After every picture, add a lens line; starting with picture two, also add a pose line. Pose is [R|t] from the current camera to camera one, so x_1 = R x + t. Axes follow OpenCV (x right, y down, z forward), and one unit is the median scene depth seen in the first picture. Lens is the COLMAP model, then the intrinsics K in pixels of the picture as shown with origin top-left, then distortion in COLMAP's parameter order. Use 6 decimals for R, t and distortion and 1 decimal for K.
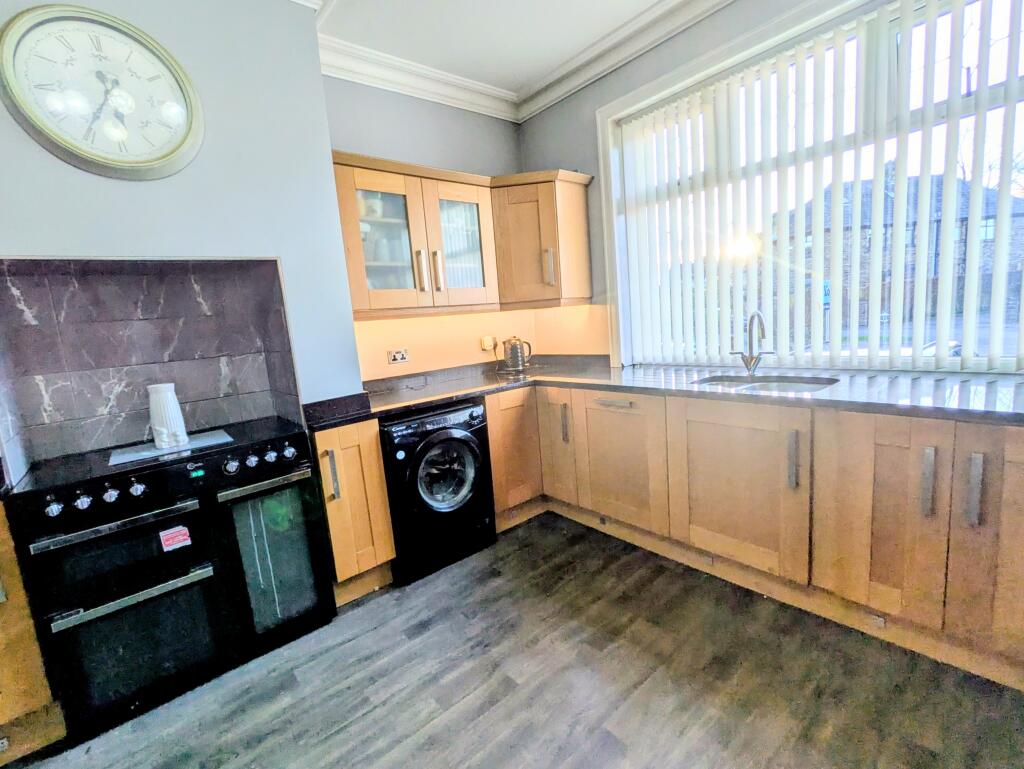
lens RADIAL K [[459.4, 0, 515.4], [0, 459.4, 384.4], [0, 0, 1]] dist [0.004229, 0.001138]
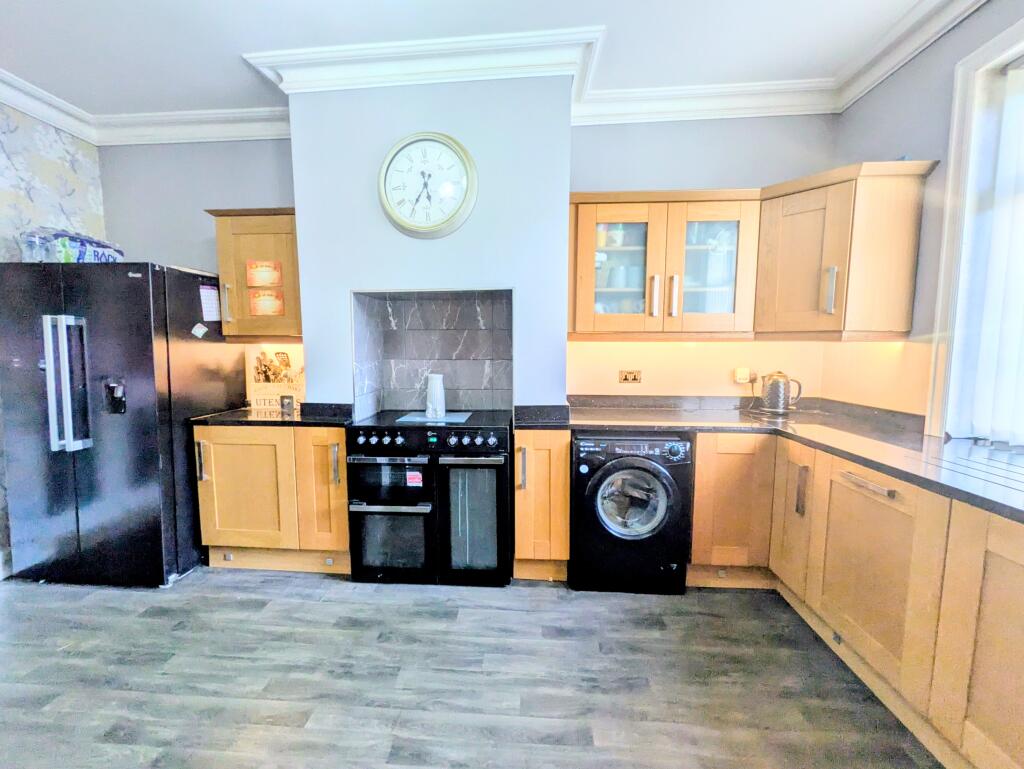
lens RADIAL K [[418.3, 0, 509.8], [0, 418.3, 386.1], [0, 0, 1]] dist [0.002161, -0.000420]
pose [[0.712057, 0.149952, -0.685923, 0.252258], [-0.161235, 0.985742, 0.048119, -0.052105], [0.683358, 0.076332, 0.726082, 0.154503]]
